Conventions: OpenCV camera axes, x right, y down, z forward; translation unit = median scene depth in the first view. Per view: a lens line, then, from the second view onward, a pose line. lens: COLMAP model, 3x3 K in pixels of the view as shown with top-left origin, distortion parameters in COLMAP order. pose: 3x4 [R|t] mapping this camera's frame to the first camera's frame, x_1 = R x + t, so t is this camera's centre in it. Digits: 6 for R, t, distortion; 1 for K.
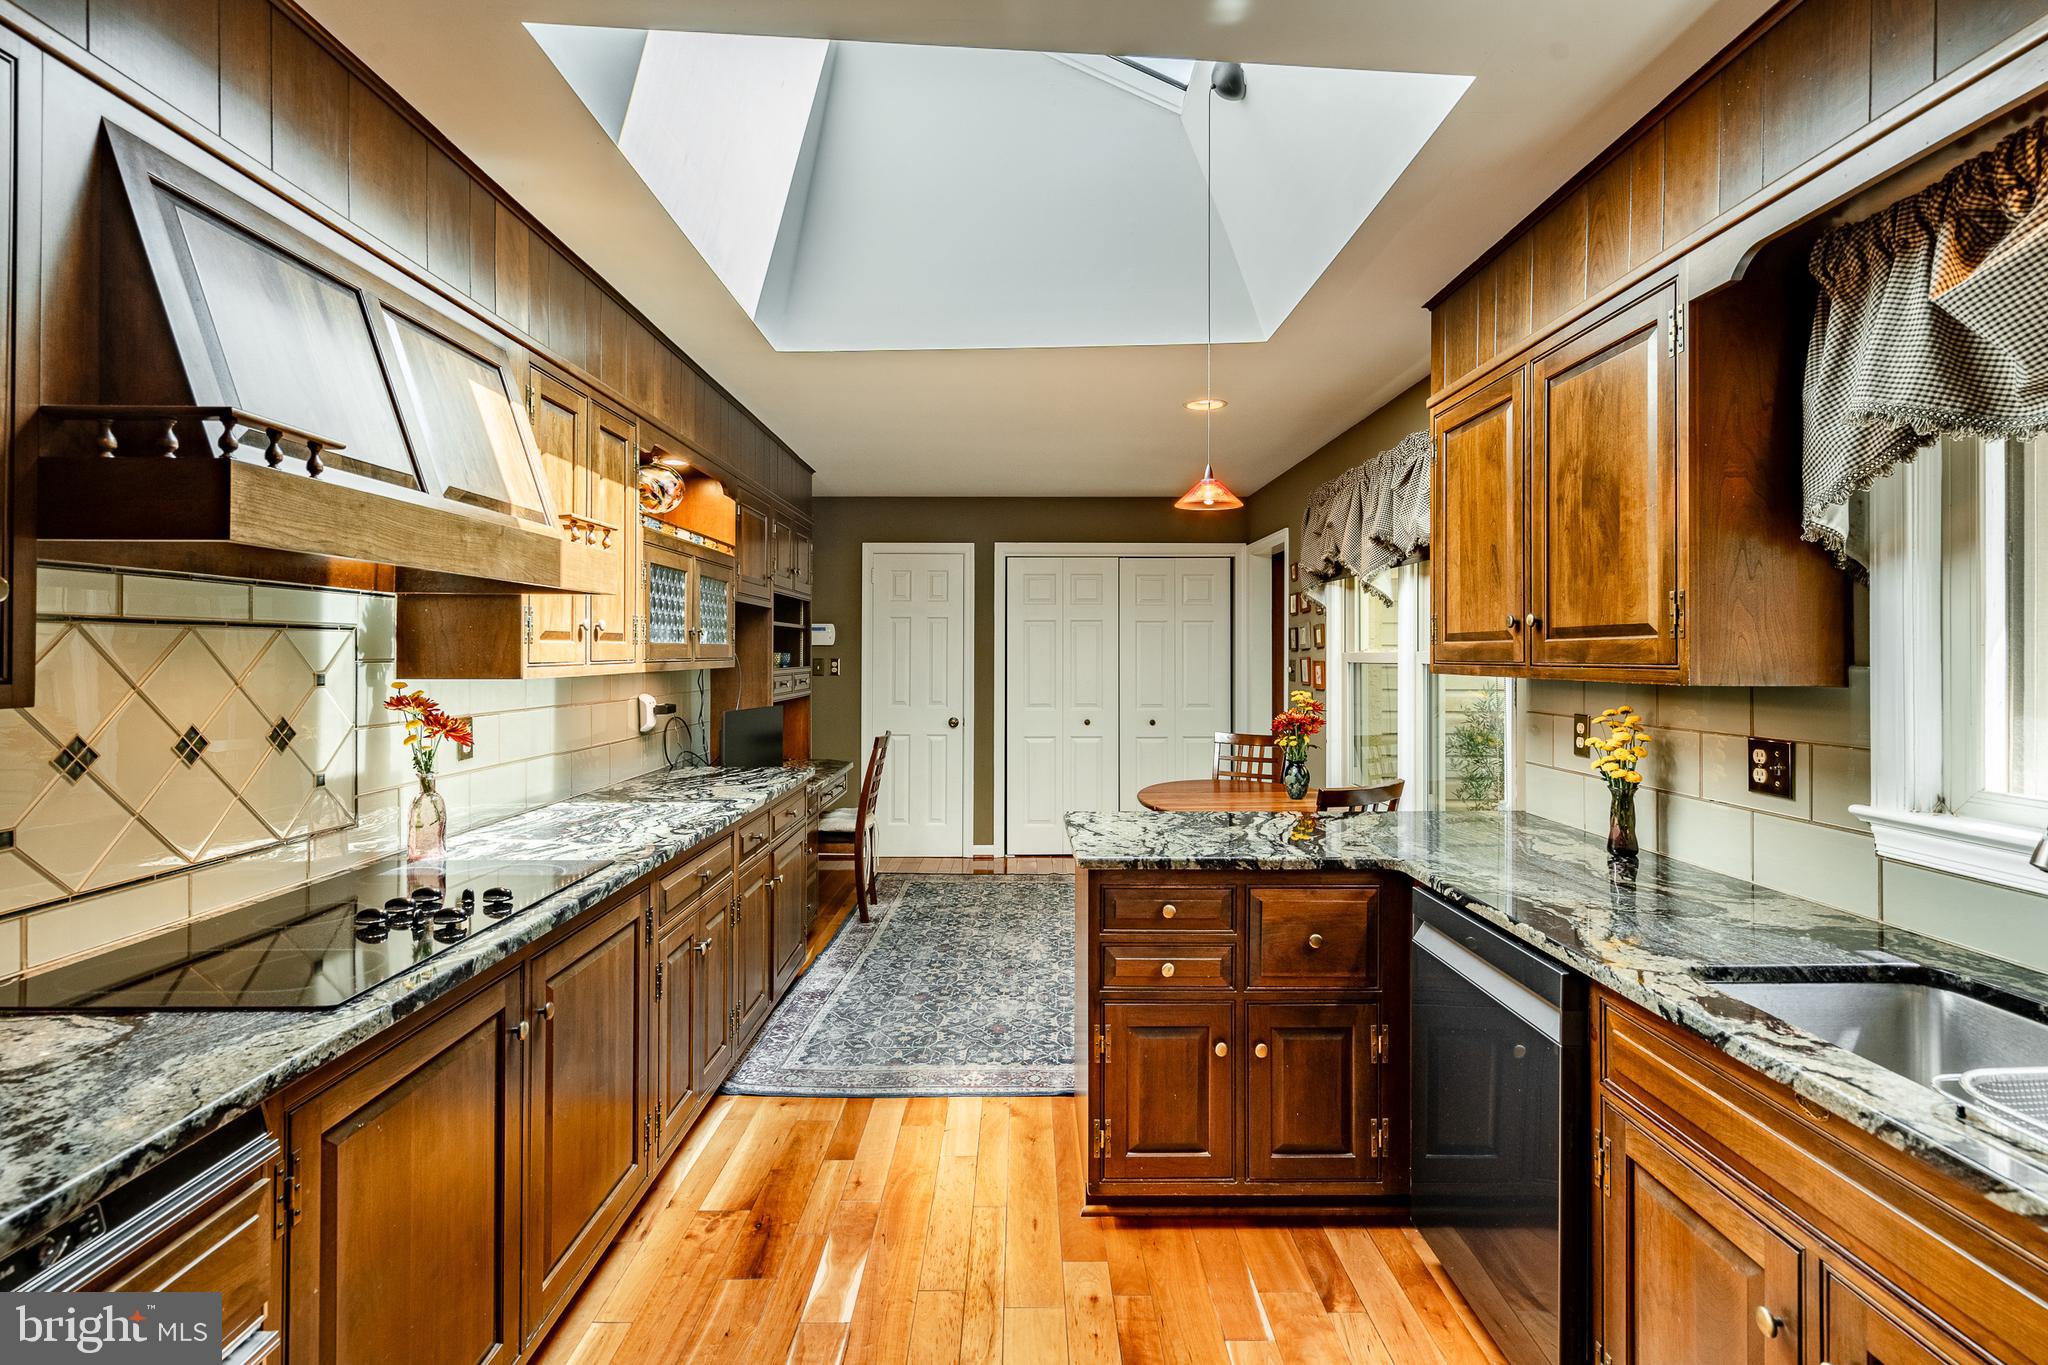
lens RADIAL K [[973.2, 0, 1032.3], [0, 973.2, 655.6], [0, 0, 1]] dist [0.002186, 0.001314]
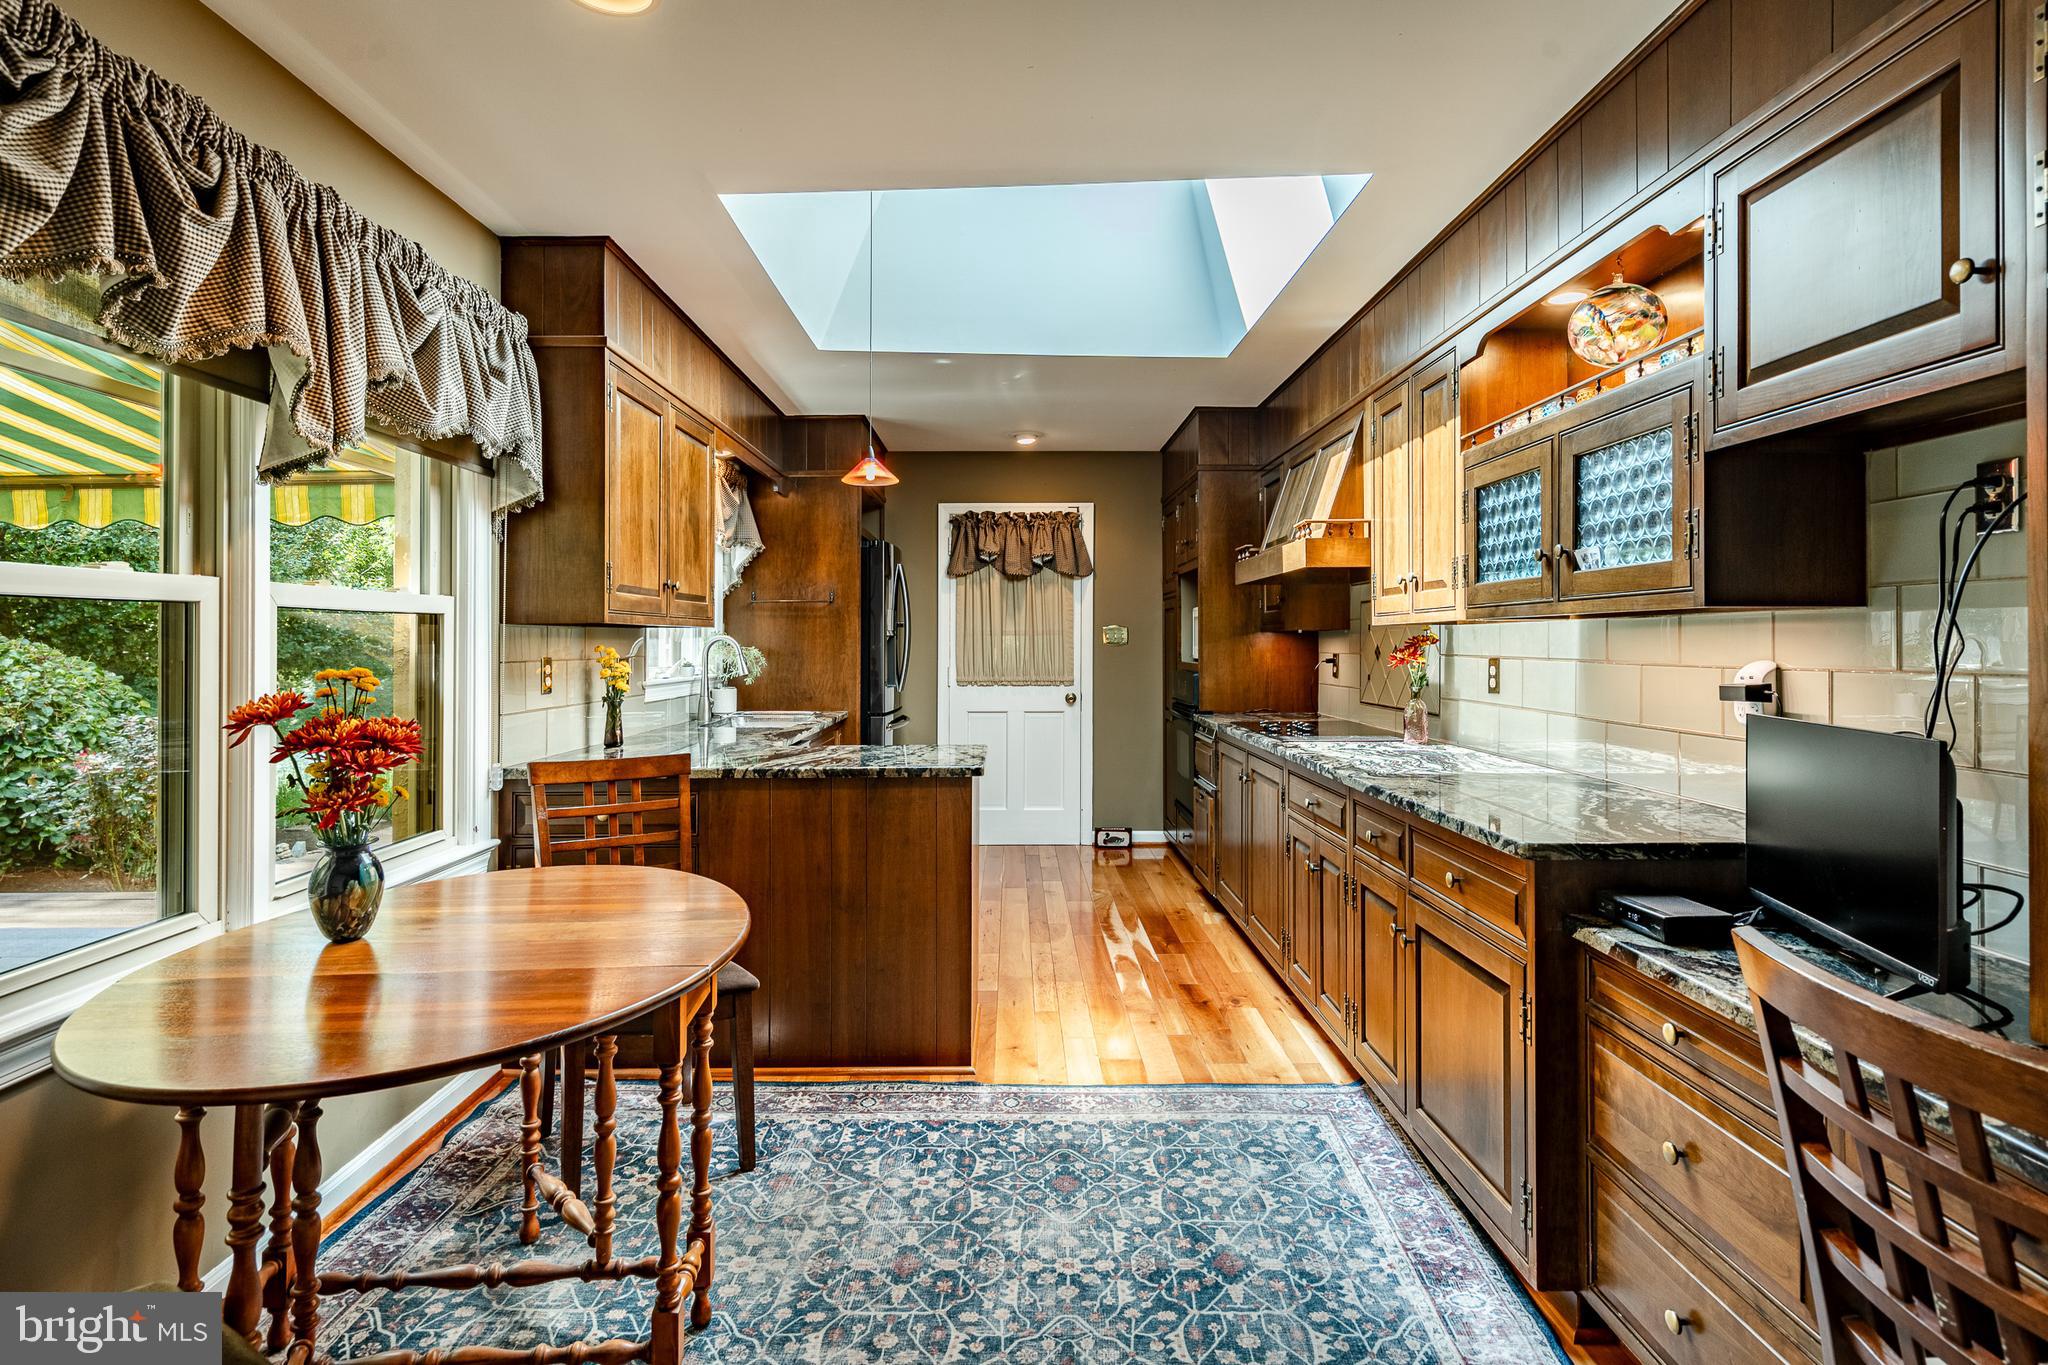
lens RADIAL K [[1053.7, 0, 1018.2], [0, 1053.7, 645.3], [0, 0, 1]] dist [0.001052, 0.001313]
pose [[-0.999969, 0.000785, 0.007847, -0.014592], [0.000832, 0.999982, 0.005978, 0.044386], [-0.007842, 0.005984, -0.999951, 2.582470]]
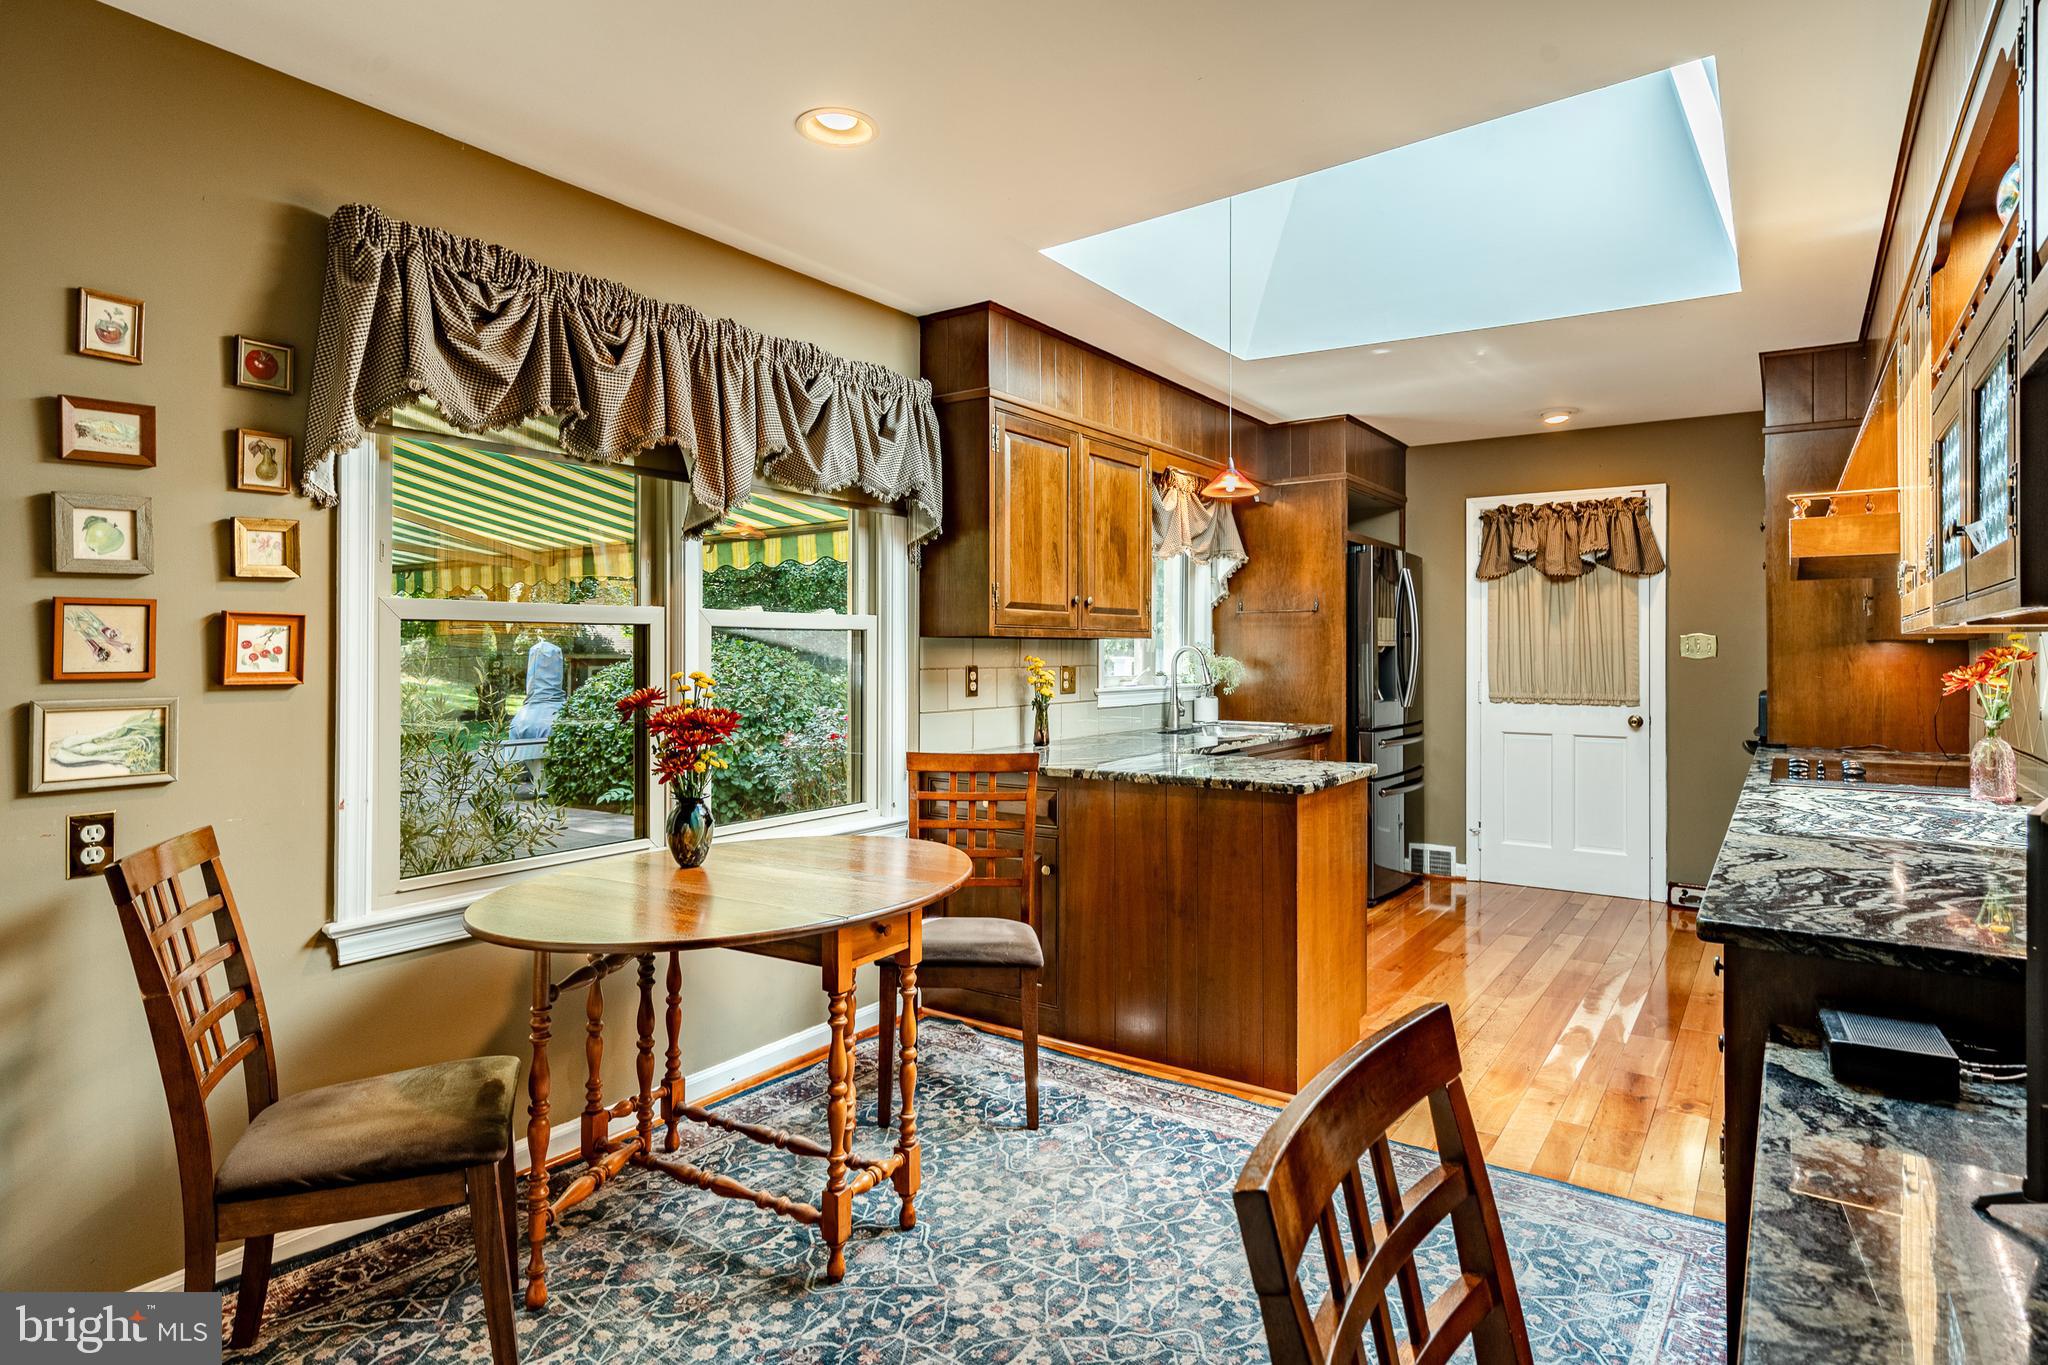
lens RADIAL K [[1100.6, 0, 1026.8], [0, 1100.6, 655.9], [0, 0, 1]] dist [0.004037, 0.001638]
pose [[-0.815620, -0.004462, 0.578571, -0.446457], [-0.000644, 0.999977, 0.006805, 0.041515], [-0.578588, 0.005177, -0.815603, 2.531653]]
